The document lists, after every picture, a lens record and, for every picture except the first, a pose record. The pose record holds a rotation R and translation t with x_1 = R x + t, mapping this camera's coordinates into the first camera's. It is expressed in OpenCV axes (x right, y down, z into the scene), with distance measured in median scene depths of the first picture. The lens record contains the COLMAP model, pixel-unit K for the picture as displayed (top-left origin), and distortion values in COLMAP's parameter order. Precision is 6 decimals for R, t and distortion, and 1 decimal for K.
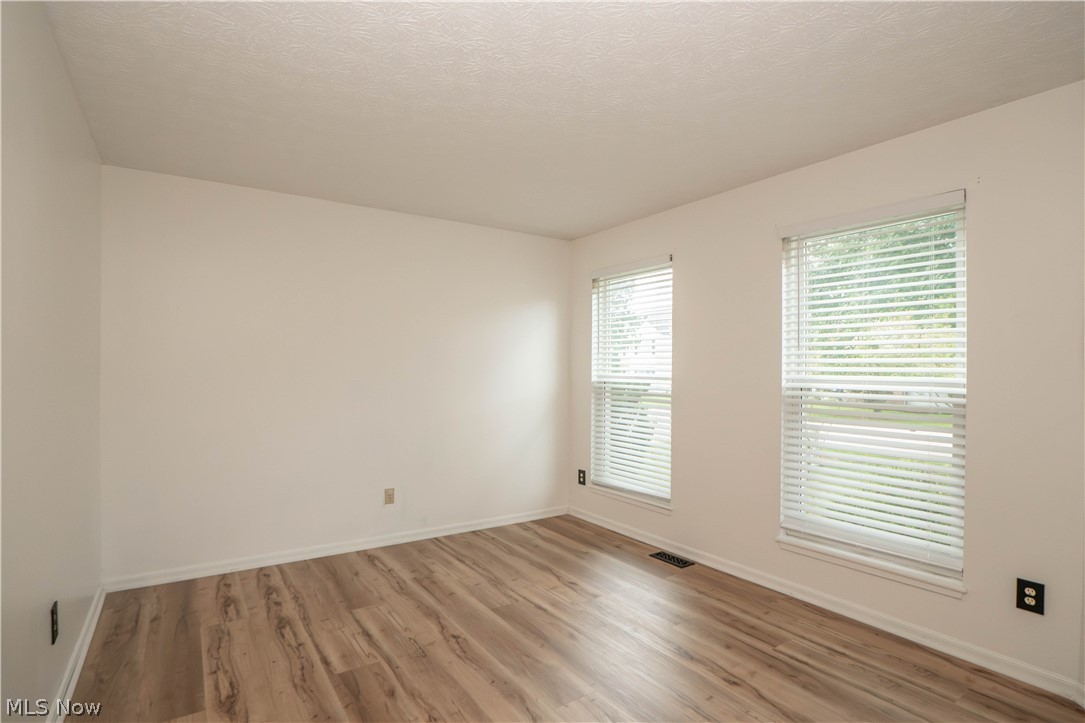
lens RADIAL K [[537.6, 0, 528.4], [0, 537.6, 371.9], [0, 0, 1]] dist [-0.031874, 0.006611]
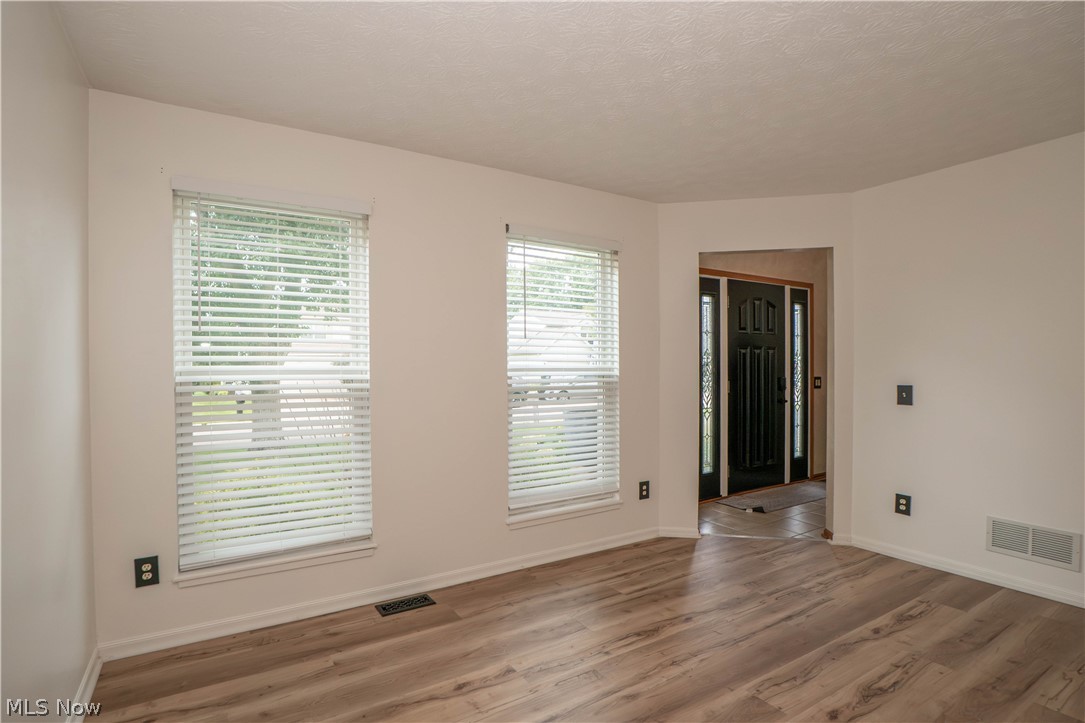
lens RADIAL K [[537.6, 0, 528.4], [0, 537.6, 371.9], [0, 0, 1]] dist [-0.031874, 0.006611]
pose [[0.022673, -0.016346, 0.999609, -0.596608], [0.005013, 0.999856, 0.016236, 0.002954], [-0.999730, 0.004643, 0.022751, 0.969873]]
